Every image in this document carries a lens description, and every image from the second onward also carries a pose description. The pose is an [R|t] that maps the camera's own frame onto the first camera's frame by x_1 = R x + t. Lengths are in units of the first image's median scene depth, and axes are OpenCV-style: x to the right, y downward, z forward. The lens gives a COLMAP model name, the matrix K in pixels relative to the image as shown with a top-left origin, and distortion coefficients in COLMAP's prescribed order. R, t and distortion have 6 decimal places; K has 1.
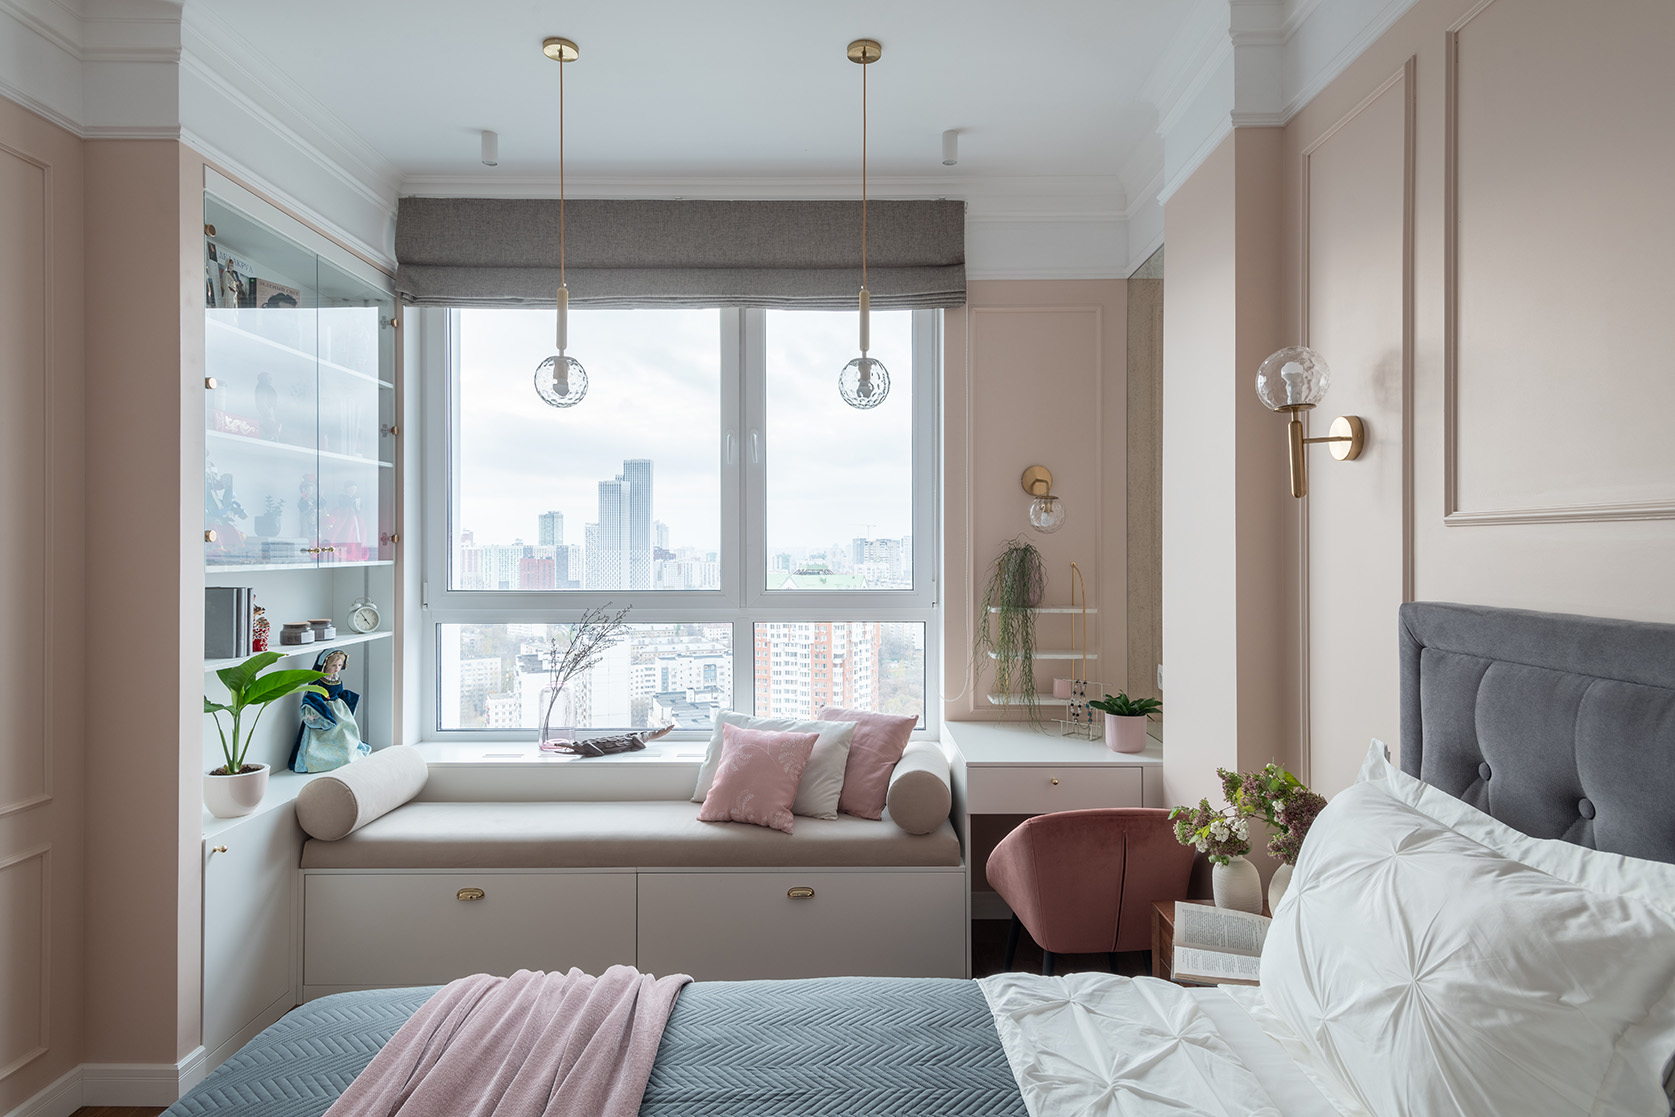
lens RADIAL K [[944.9, 0, 826.1], [0, 944.9, 547.9], [0, 0, 1]] dist [-0.001612, -0.000291]
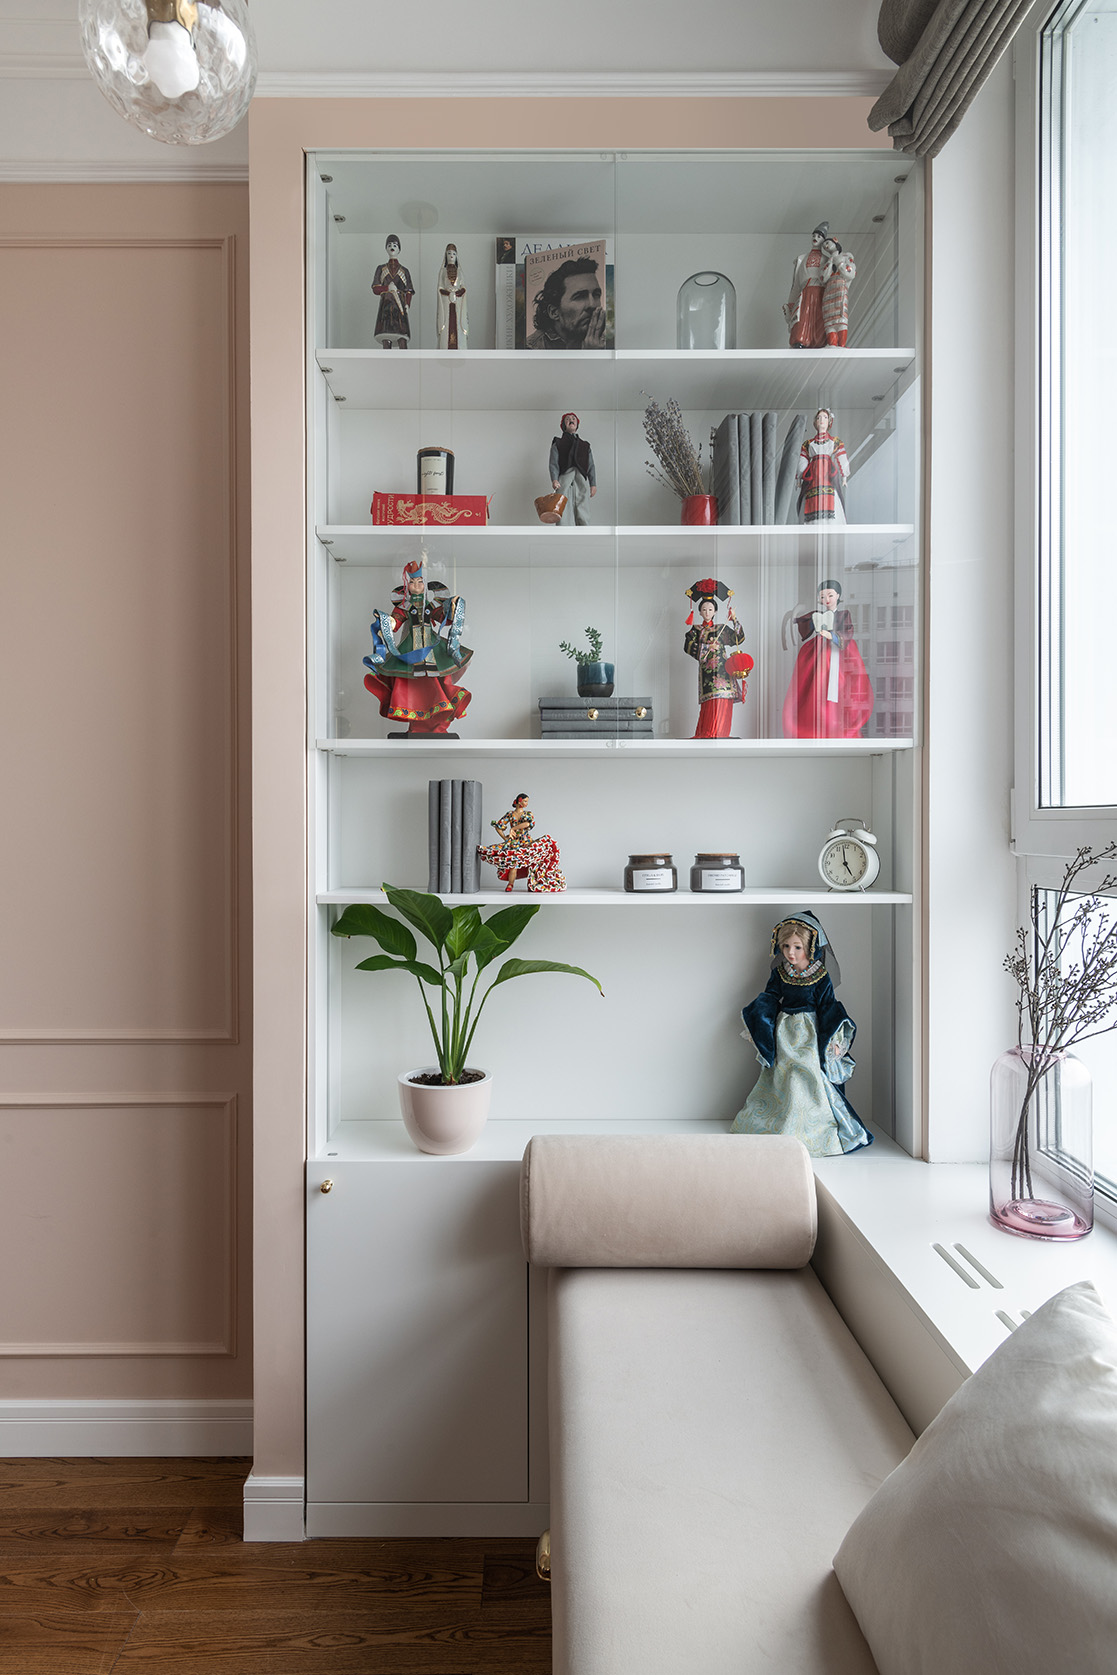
lens RADIAL K [[1117.3, 0, 557.3], [0, 1117.3, 837.4], [0, 0, 1]] dist [-0.005907, -0.000351]
pose [[0.015674, -0.005624, -0.999861, 0.092446], [0.004601, 0.999974, -0.005552, 0.082418], [0.999867, -0.004513, 0.015700, 1.021933]]
